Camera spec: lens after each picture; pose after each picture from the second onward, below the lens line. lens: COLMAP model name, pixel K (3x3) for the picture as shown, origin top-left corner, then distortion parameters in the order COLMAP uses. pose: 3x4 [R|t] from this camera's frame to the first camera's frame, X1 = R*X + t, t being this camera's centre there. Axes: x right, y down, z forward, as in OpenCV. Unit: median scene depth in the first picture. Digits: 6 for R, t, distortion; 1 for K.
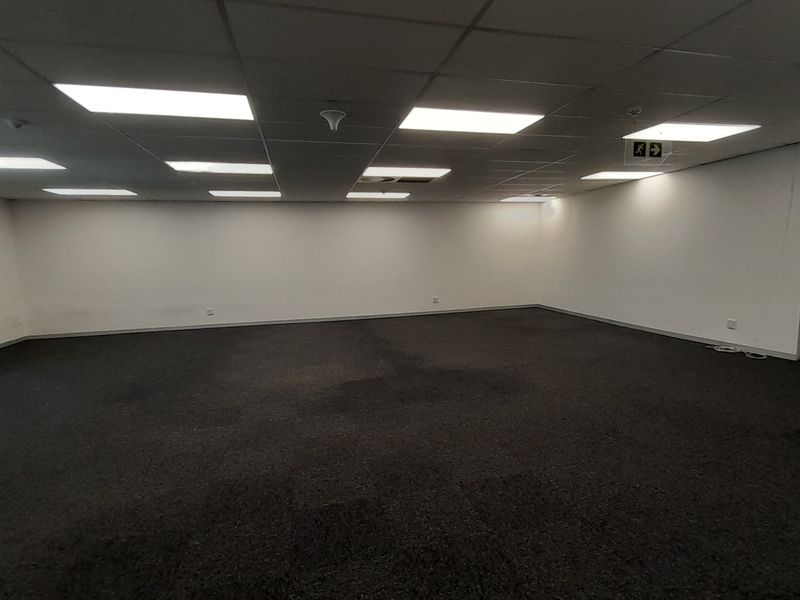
lens RADIAL K [[432.6, 0, 413.9], [0, 432.6, 303.1], [0, 0, 1]] dist [0.023397, -0.020499]
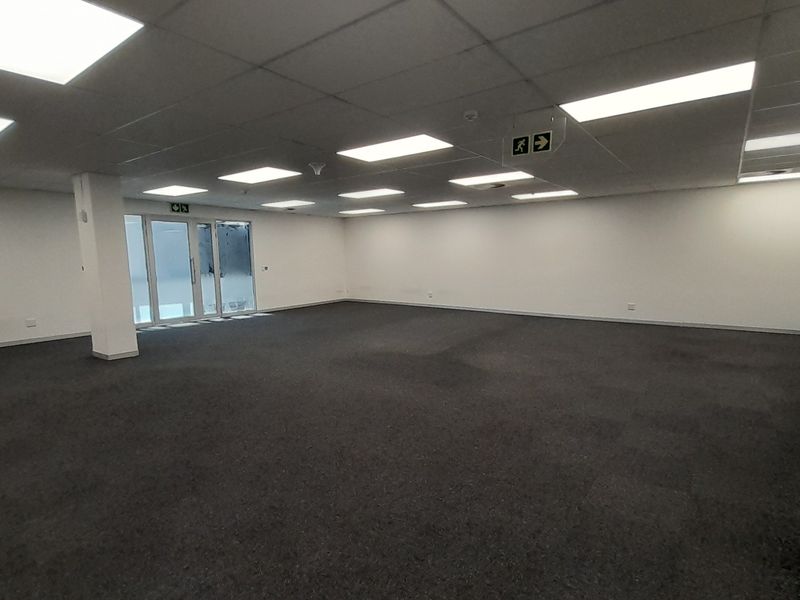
lens RADIAL K [[420.5, 0, 402.3], [0, 420.5, 307.9], [0, 0, 1]] dist [0.017501, -0.015375]
pose [[0.623825, 0.116643, -0.772811, 1.059906], [-0.092318, 0.992875, 0.075338, -0.065786], [0.776092, 0.024346, 0.630149, 0.271841]]
